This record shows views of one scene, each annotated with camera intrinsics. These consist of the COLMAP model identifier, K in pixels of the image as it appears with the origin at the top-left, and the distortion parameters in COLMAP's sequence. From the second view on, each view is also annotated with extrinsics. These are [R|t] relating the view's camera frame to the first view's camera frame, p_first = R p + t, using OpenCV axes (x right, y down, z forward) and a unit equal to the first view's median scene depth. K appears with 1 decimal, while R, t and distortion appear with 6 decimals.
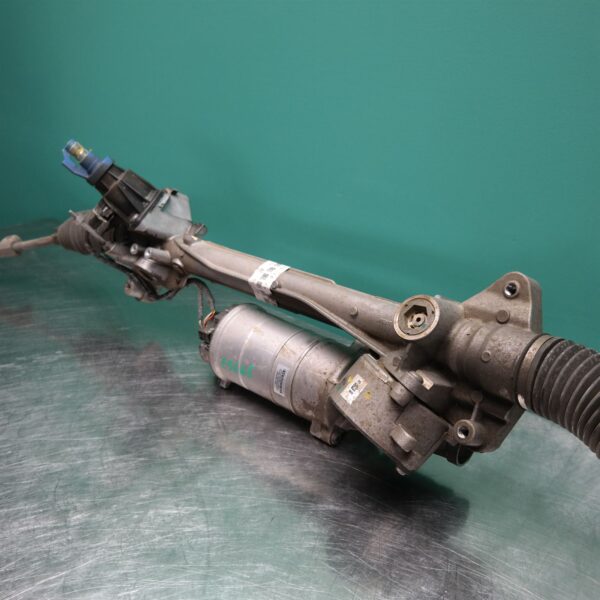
lens RADIAL K [[713.6, 0, 300.0], [0, 713.6, 300.0], [0, 0, 1]] dist [-0.005508, 0.011219]
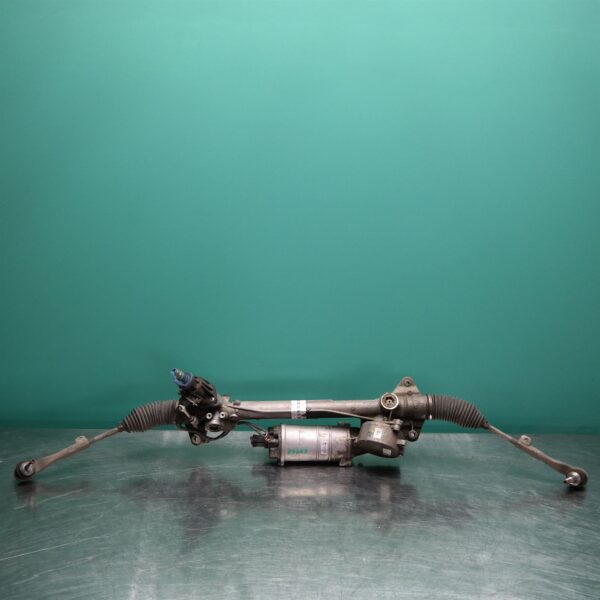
lens RADIAL K [[713.6, 0, 300.0], [0, 713.6, 300.0], [0, 0, 1]] dist [-0.005508, 0.011219]
pose [[0.717870, -0.174993, 0.673825, -1.491304], [0.263549, 0.964168, -0.030381, -0.286955], [-0.644363, 0.199395, 0.738267, -0.724437]]
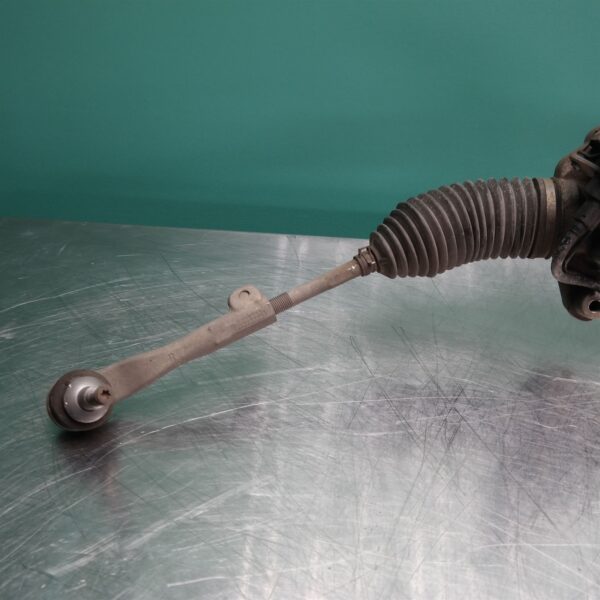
lens RADIAL K [[713.6, 0, 300.0], [0, 713.6, 300.0], [0, 0, 1]] dist [-0.005508, 0.011219]
pose [[0.775228, -0.366272, 0.514651, -0.886815], [0.229994, 0.922474, 0.310071, -0.315240], [-0.588323, -0.122009, 0.799368, 0.830872]]
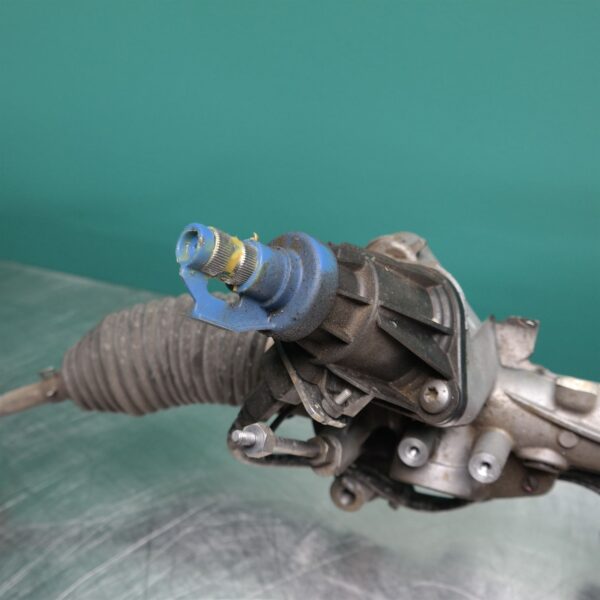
lens RADIAL K [[713.6, 0, 300.0], [0, 713.6, 300.0], [0, 0, 1]] dist [-0.005508, 0.011219]
pose [[0.916395, -0.303716, 0.260723, -0.411621], [0.213220, 0.921648, 0.324195, -0.315095], [-0.338758, -0.241499, 0.909352, 0.820192]]
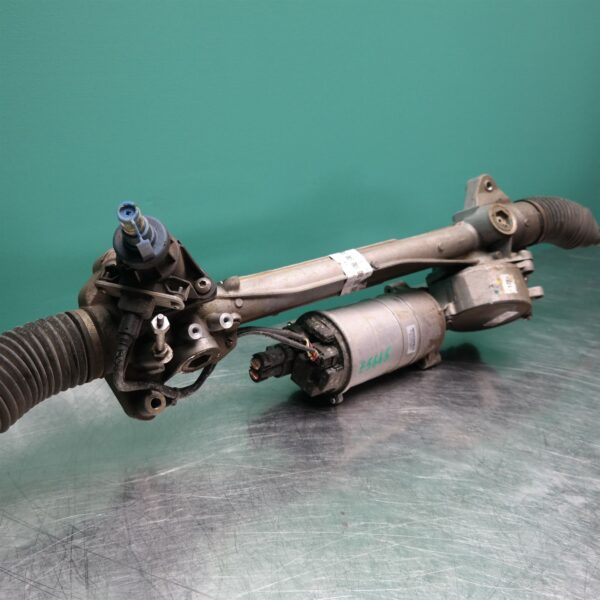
lens RADIAL K [[713.6, 0, 300.0], [0, 713.6, 300.0], [0, 0, 1]] dist [-0.005508, 0.011219]
pose [[0.107479, -0.374873, 0.920825, -0.975140], [0.327708, 0.887788, 0.323172, -0.331698], [-0.938646, 0.267028, 0.218268, 0.864415]]
